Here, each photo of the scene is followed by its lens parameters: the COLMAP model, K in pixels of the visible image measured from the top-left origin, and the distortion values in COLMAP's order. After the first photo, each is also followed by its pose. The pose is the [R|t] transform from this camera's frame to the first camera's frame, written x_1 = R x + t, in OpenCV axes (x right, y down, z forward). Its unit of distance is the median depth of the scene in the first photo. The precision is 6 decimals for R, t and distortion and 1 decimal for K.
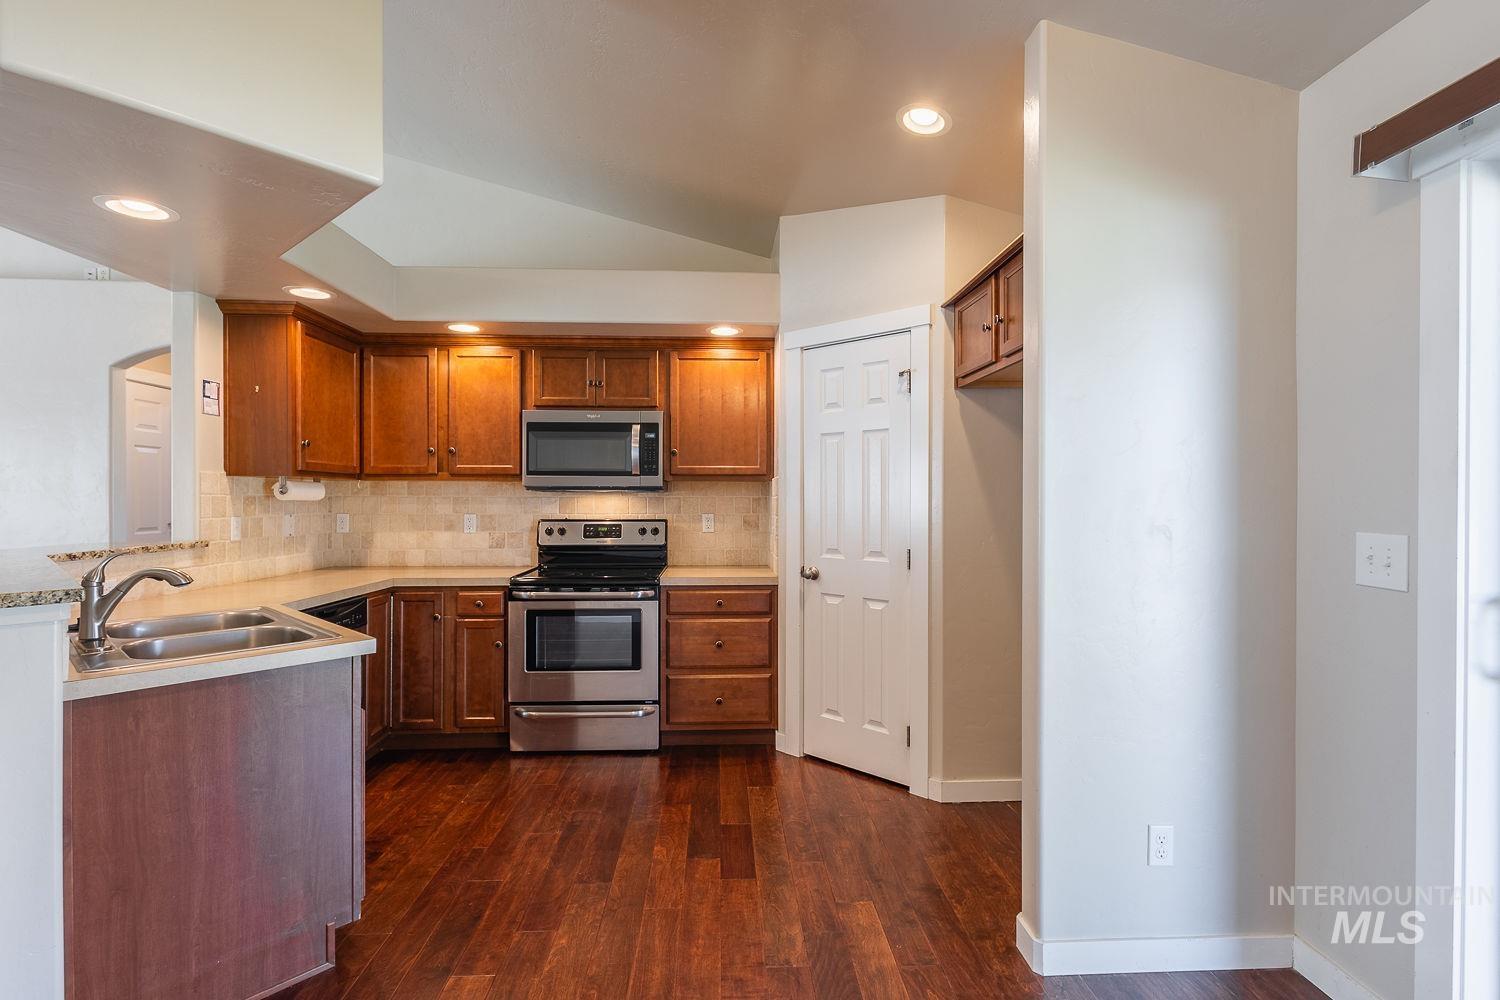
lens RADIAL K [[702.4, 0, 750.0], [0, 702.4, 500.0], [0, 0, 1]] dist [0.001999, -0.000383]
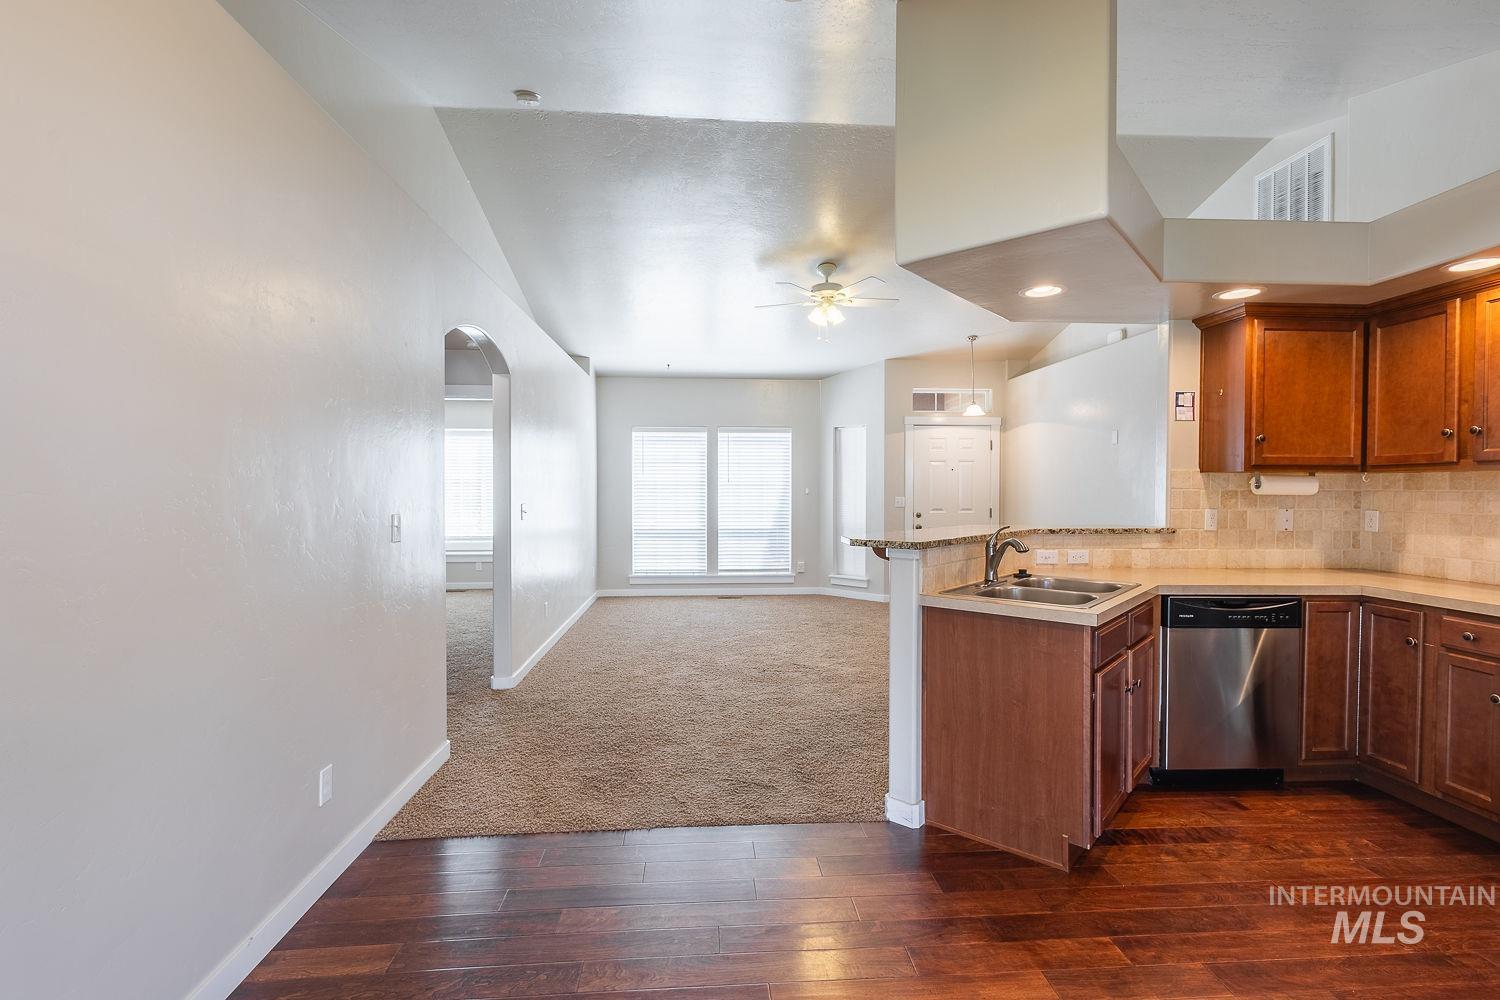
lens RADIAL K [[696.3, 0, 750.0], [0, 696.3, 500.0], [0, 0, 1]] dist [0.003844, 0.000042]
pose [[0.018447, 0.014055, -0.999731, 0.324679], [-0.006060, 0.999884, 0.013945, -0.001315], [0.999811, 0.005801, 0.018530, 0.222781]]
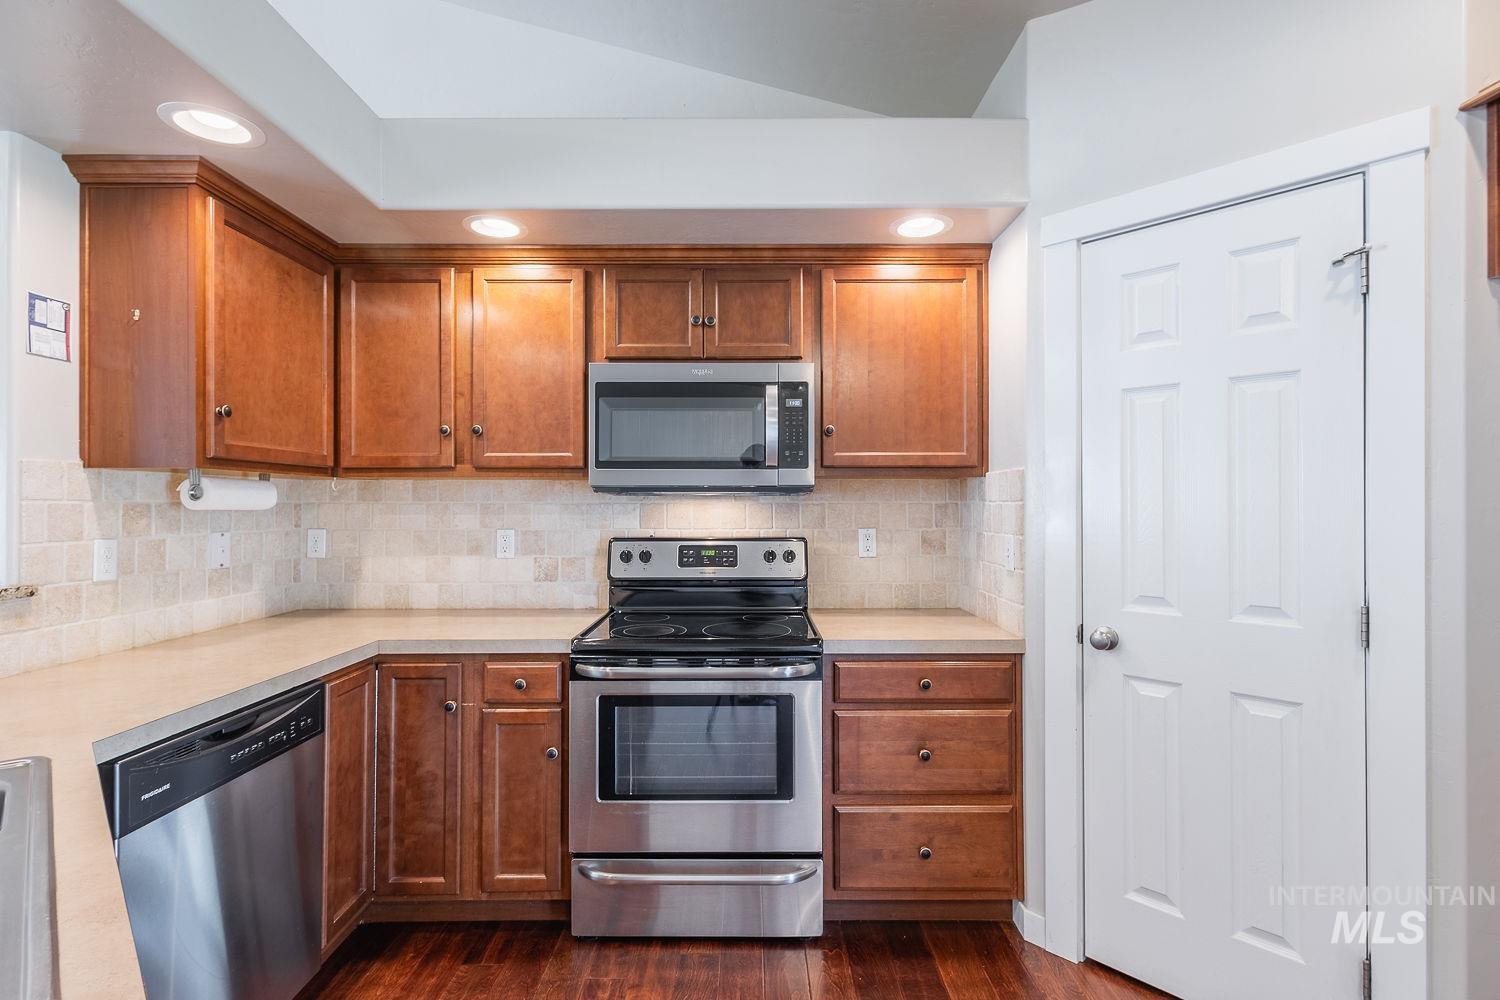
lens RADIAL K [[702.4, 0, 750.0], [0, 702.4, 500.0], [0, 0, 1]] dist [0.001999, -0.000383]
pose [[0.998882, -0.002585, -0.047203, -0.158727], [0.002243, 0.999971, -0.007277, -0.002598], [0.047221, 0.007163, 0.998859, 0.403895]]
